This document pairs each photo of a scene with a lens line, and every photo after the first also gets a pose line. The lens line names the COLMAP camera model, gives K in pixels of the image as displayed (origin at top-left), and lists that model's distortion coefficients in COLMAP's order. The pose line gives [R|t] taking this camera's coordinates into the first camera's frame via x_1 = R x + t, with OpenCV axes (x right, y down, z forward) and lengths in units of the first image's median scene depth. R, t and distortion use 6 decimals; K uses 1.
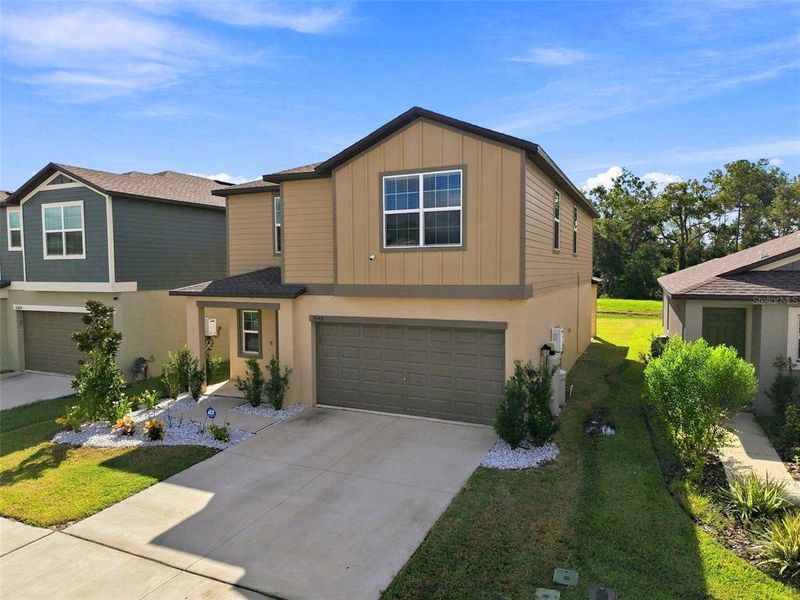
lens RADIAL K [[536.4, 0, 400.4], [0, 536.4, 300.3], [0, 0, 1]] dist [0.004785, -0.000947]
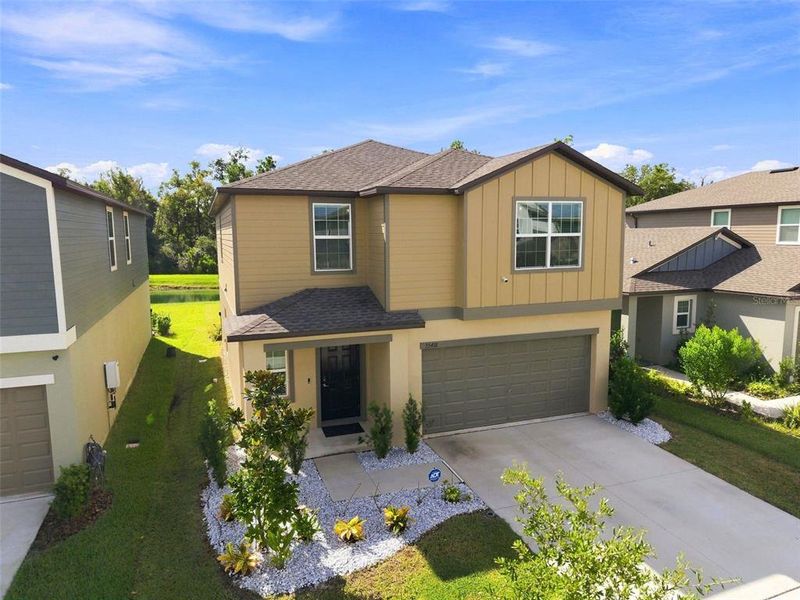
lens RADIAL K [[536.4, 0, 403.5], [0, 536.4, 298.9], [0, 0, 1]] dist [0.004785, -0.000947]
pose [[0.709030, -0.087752, 0.699697, -0.838513], [0.047273, 0.995910, 0.076998, -0.120525], [-0.703592, -0.021517, 0.710278, 0.379707]]
